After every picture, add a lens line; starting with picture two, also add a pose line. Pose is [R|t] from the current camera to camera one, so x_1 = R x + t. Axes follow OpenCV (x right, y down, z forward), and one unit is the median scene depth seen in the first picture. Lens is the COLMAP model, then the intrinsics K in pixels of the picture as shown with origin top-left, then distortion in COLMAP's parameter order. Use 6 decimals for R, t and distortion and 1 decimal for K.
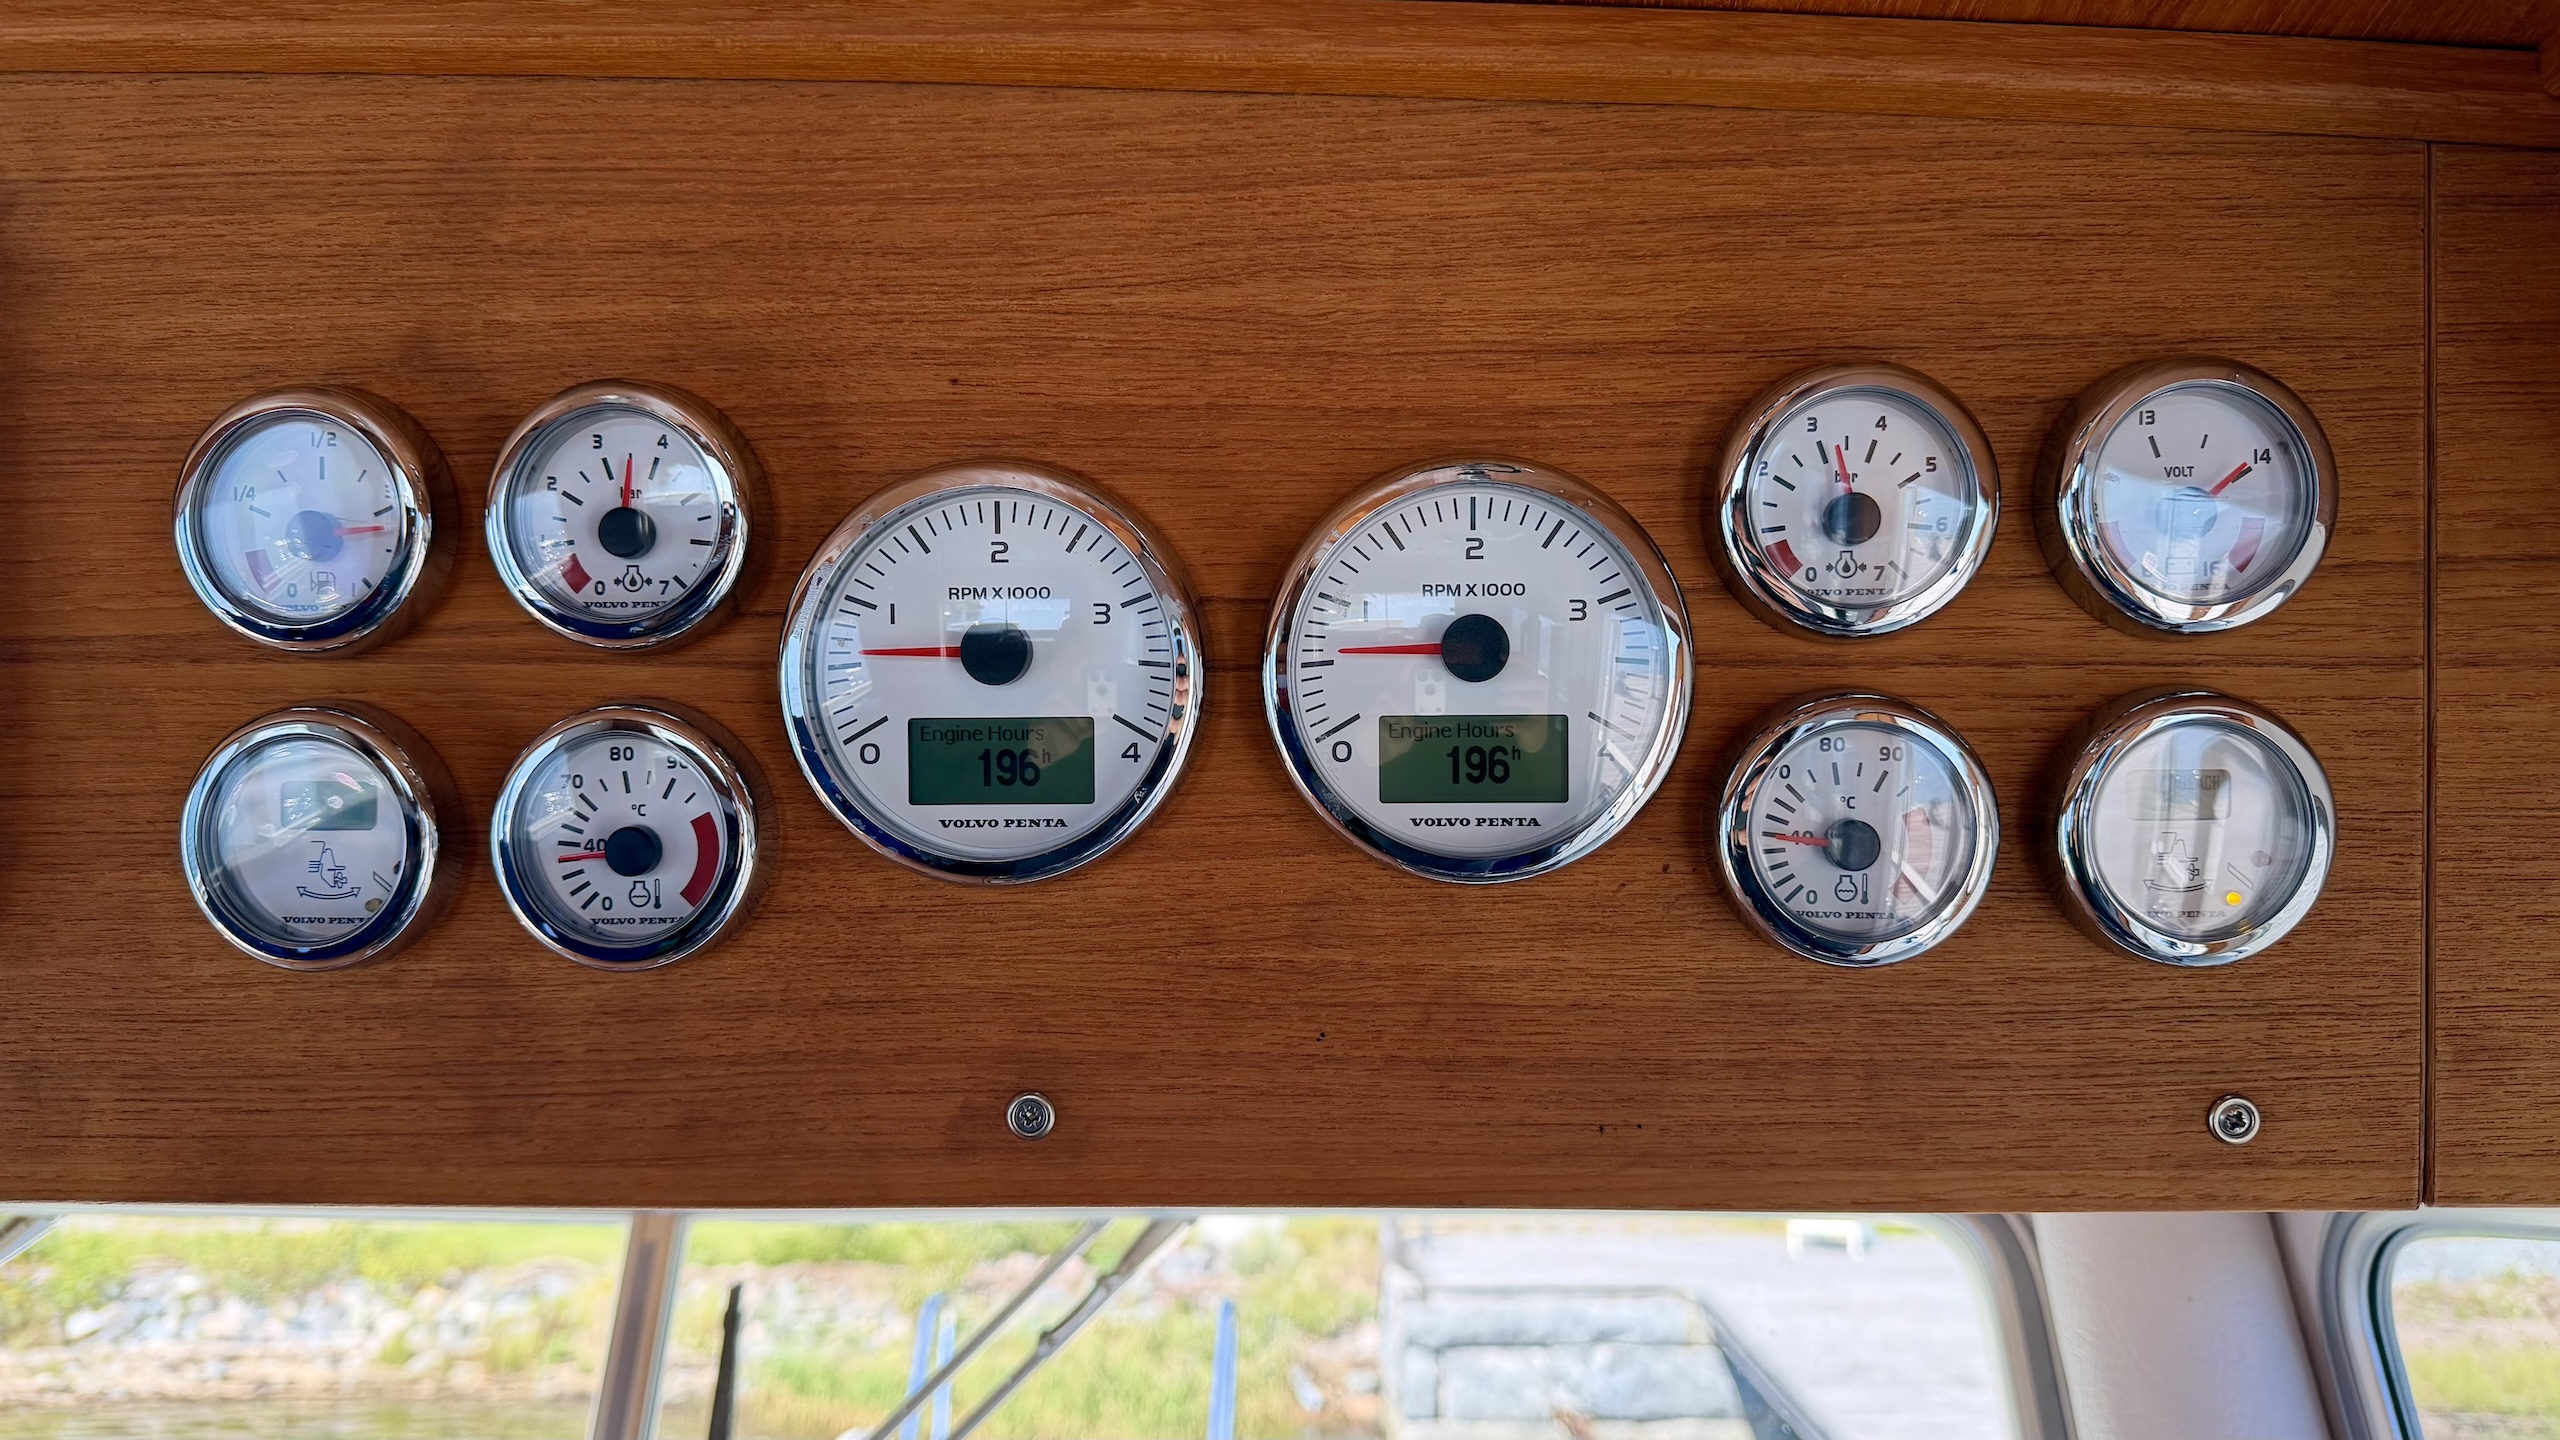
lens RADIAL K [[1809.4, 0, 1338.3], [0, 1809.4, 722.0], [0, 0, 1]] dist [0.082037, -0.119928]
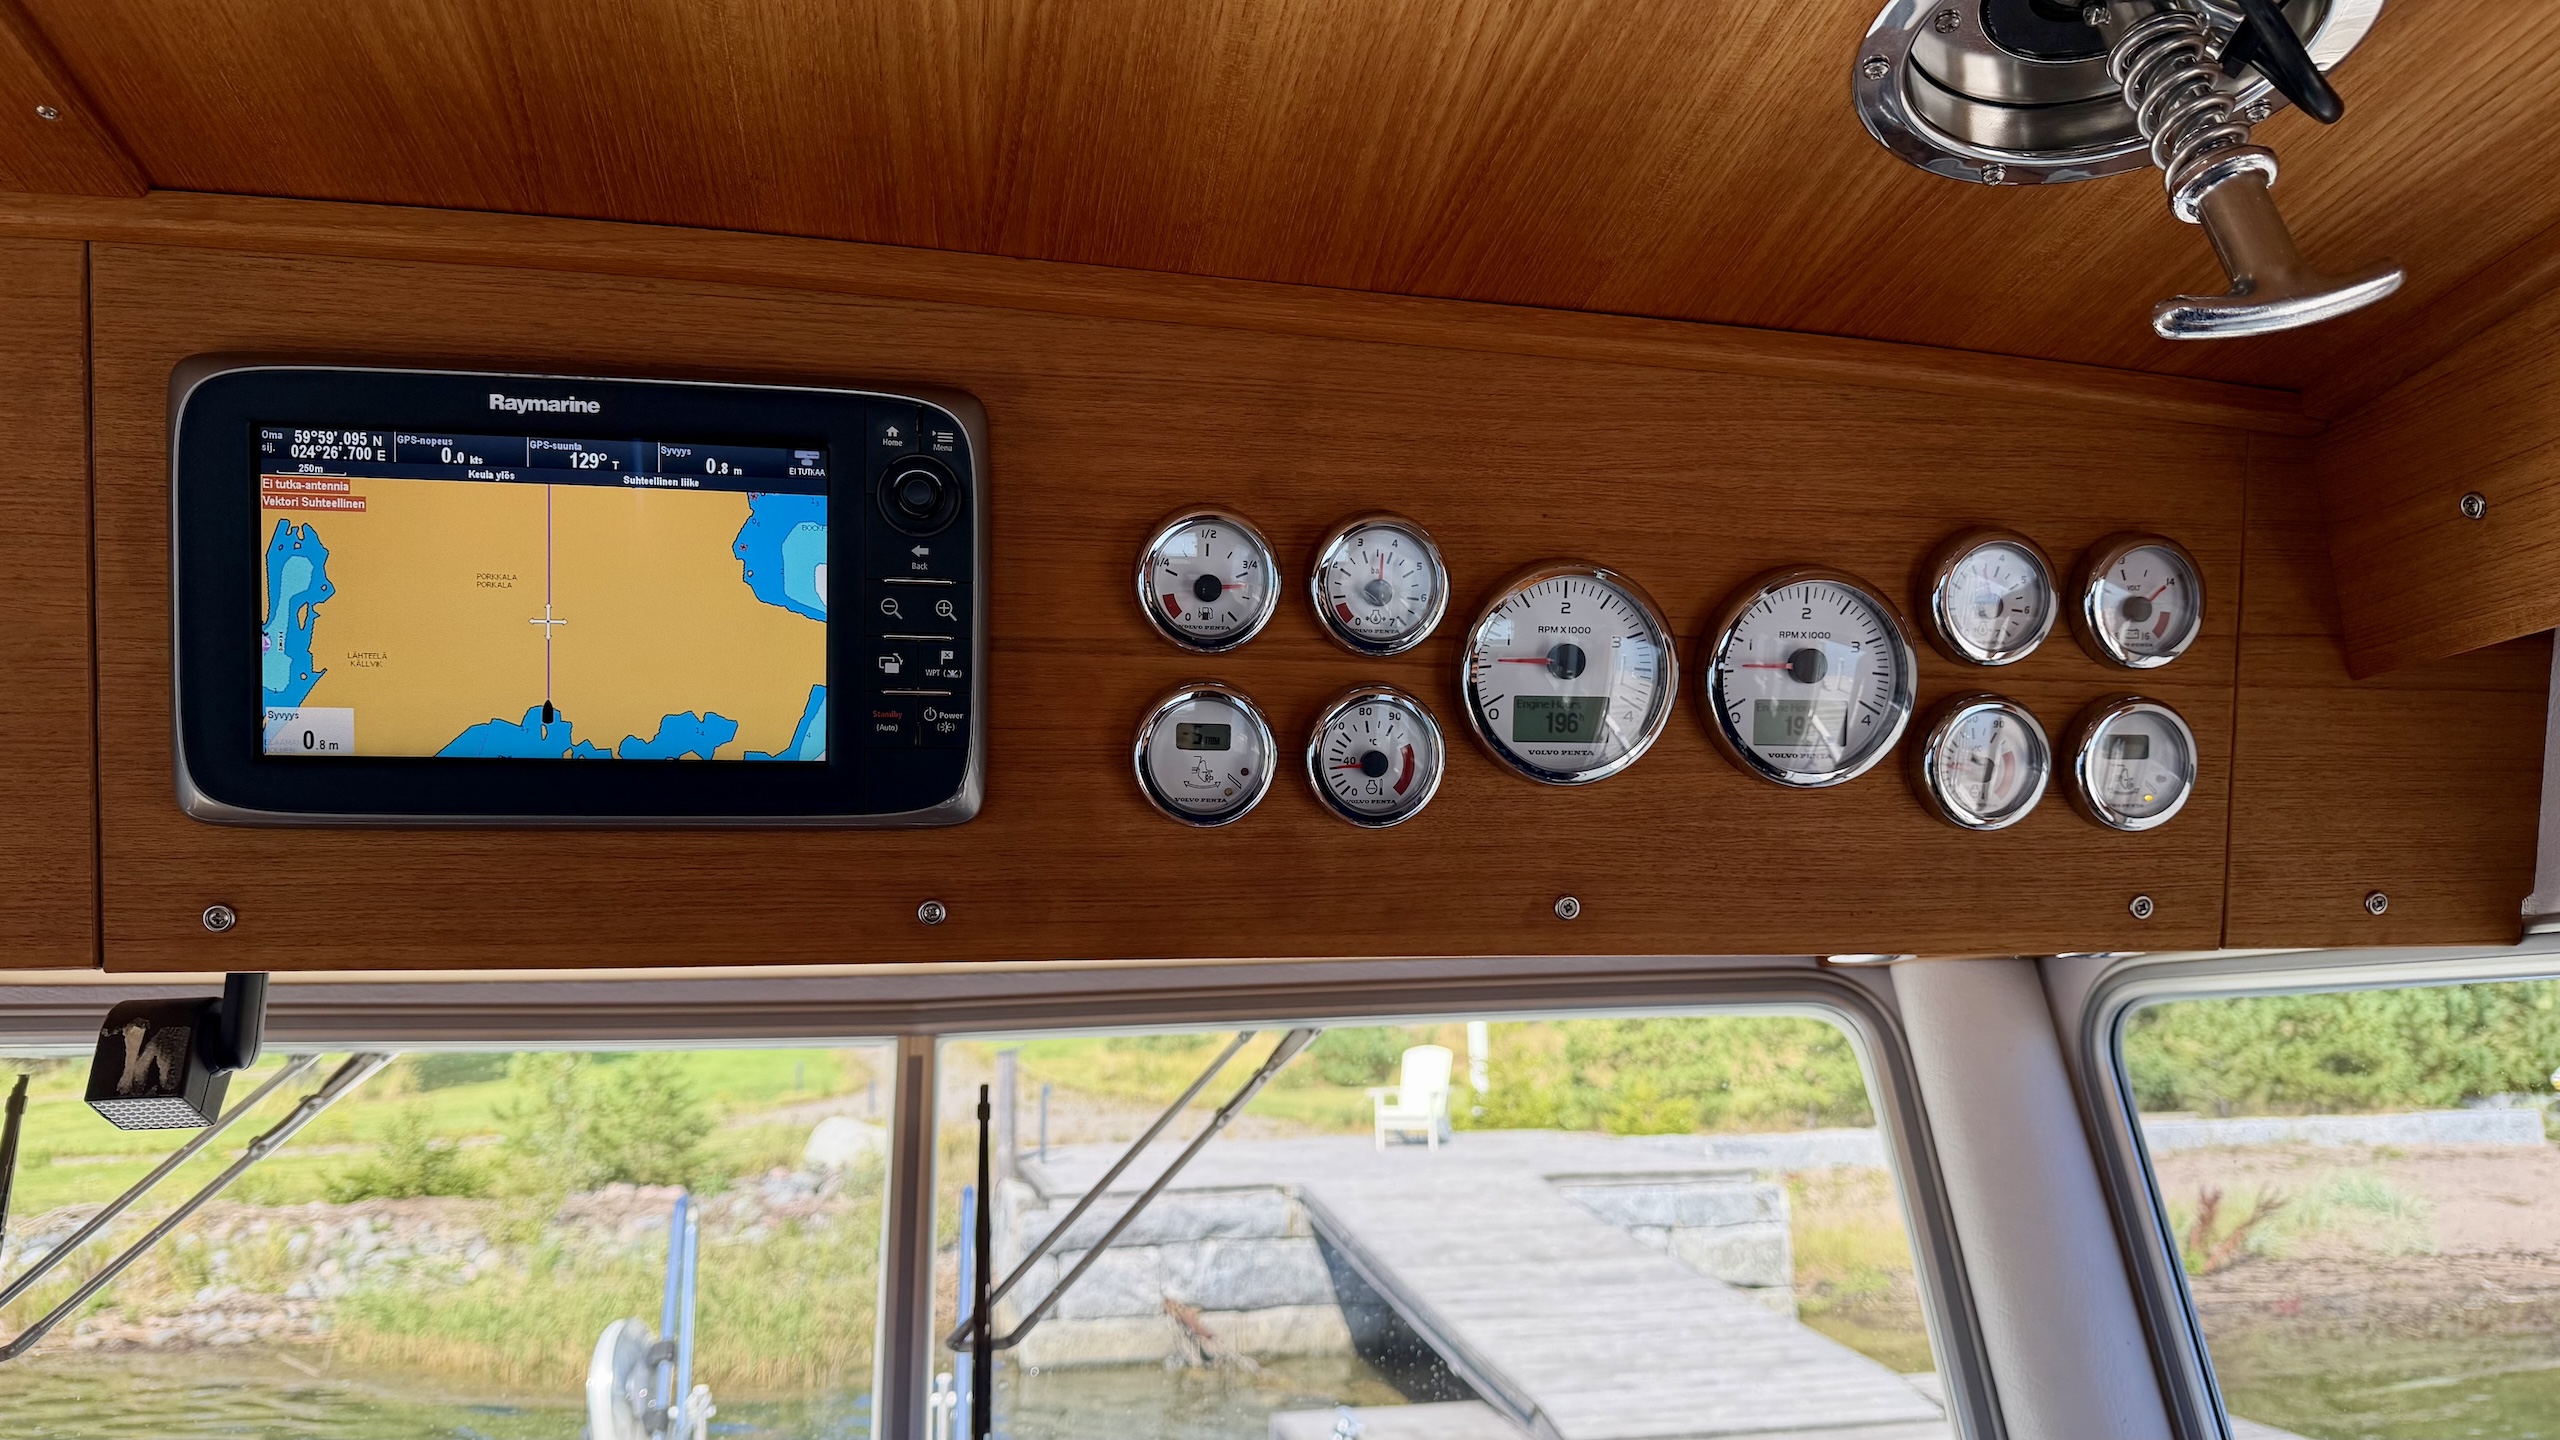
lens RADIAL K [[1796.0, 0, 1280.0], [0, 1796.0, 720.0], [0, 0, 1]] dist [0.078389, -0.114504]
pose [[0.977964, 0.018699, 0.207936, -0.859672], [-0.026083, 0.999121, 0.032824, -0.030991], [-0.207140, -0.037524, 0.977591, -0.757495]]
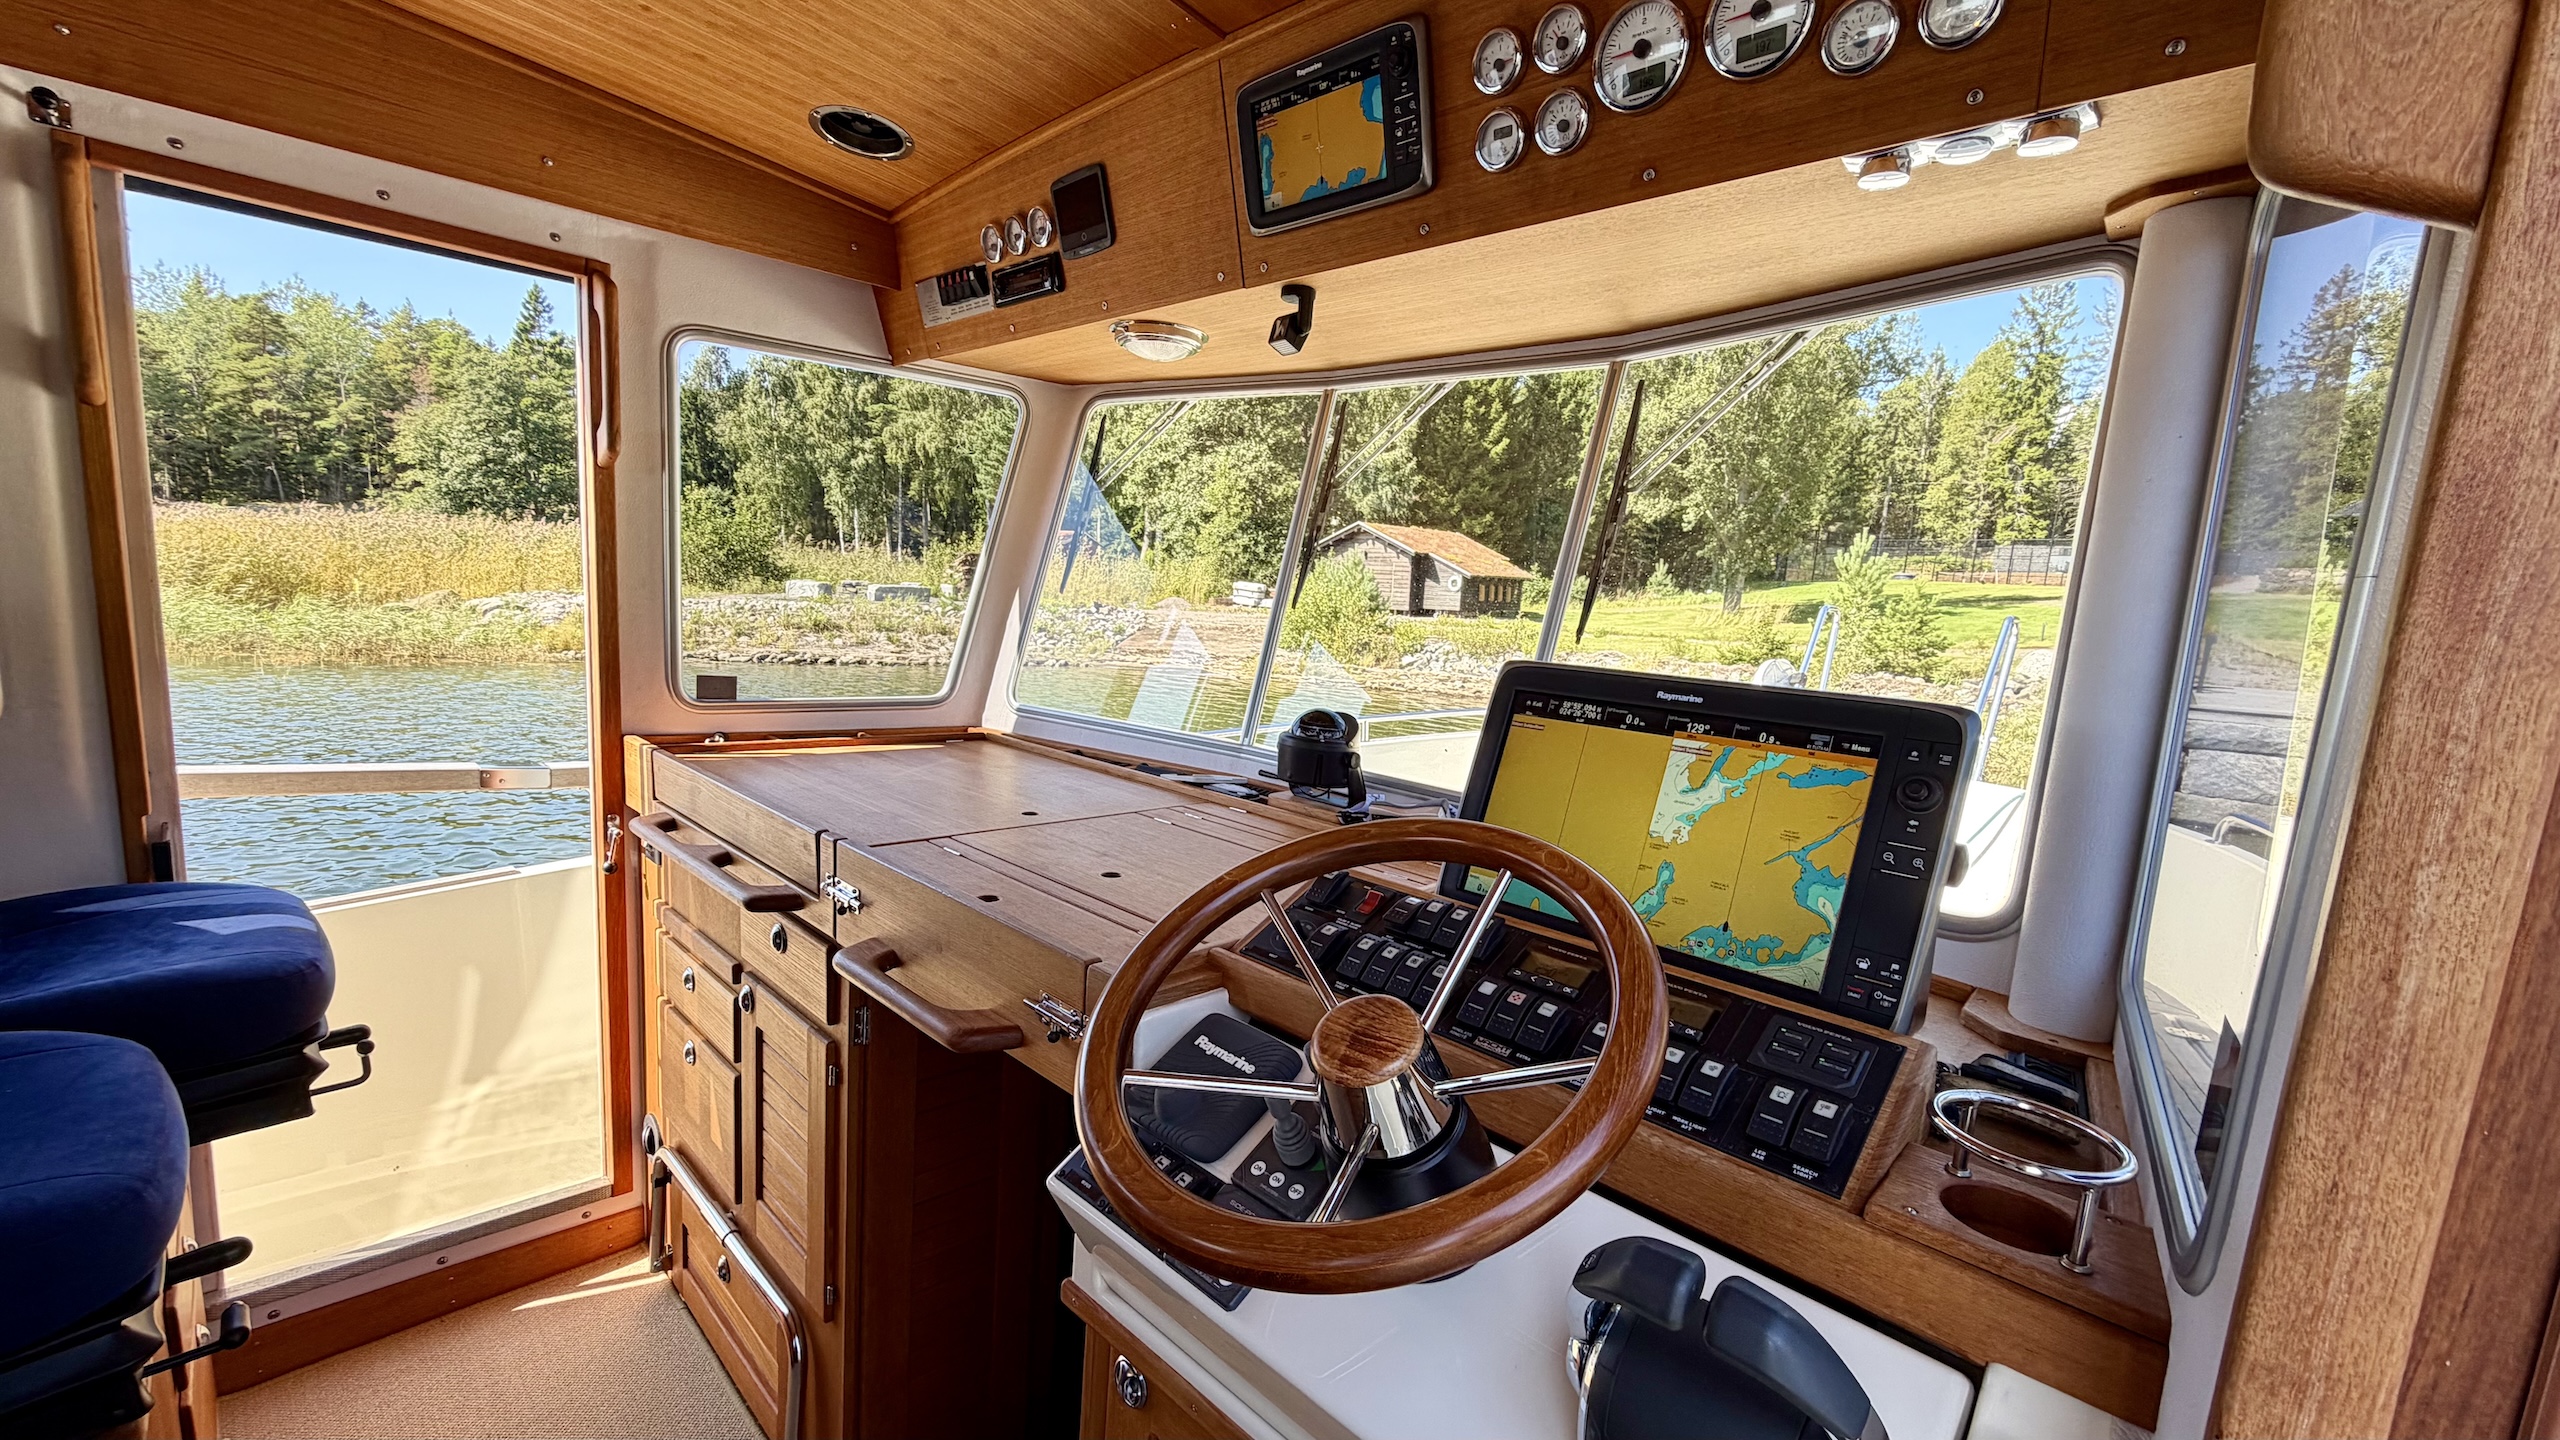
lens RADIAL K [[1000.0, 0, 1282.4], [0, 1000.0, 755.6], [0, 0, 1]] dist [0.000821, -0.000274]
pose [[0.758536, 0.147103, -0.634810, 0.889547], [0.086656, 0.942763, 0.322009, 0.684106], [0.645844, -0.299265, 0.702372, -1.658219]]
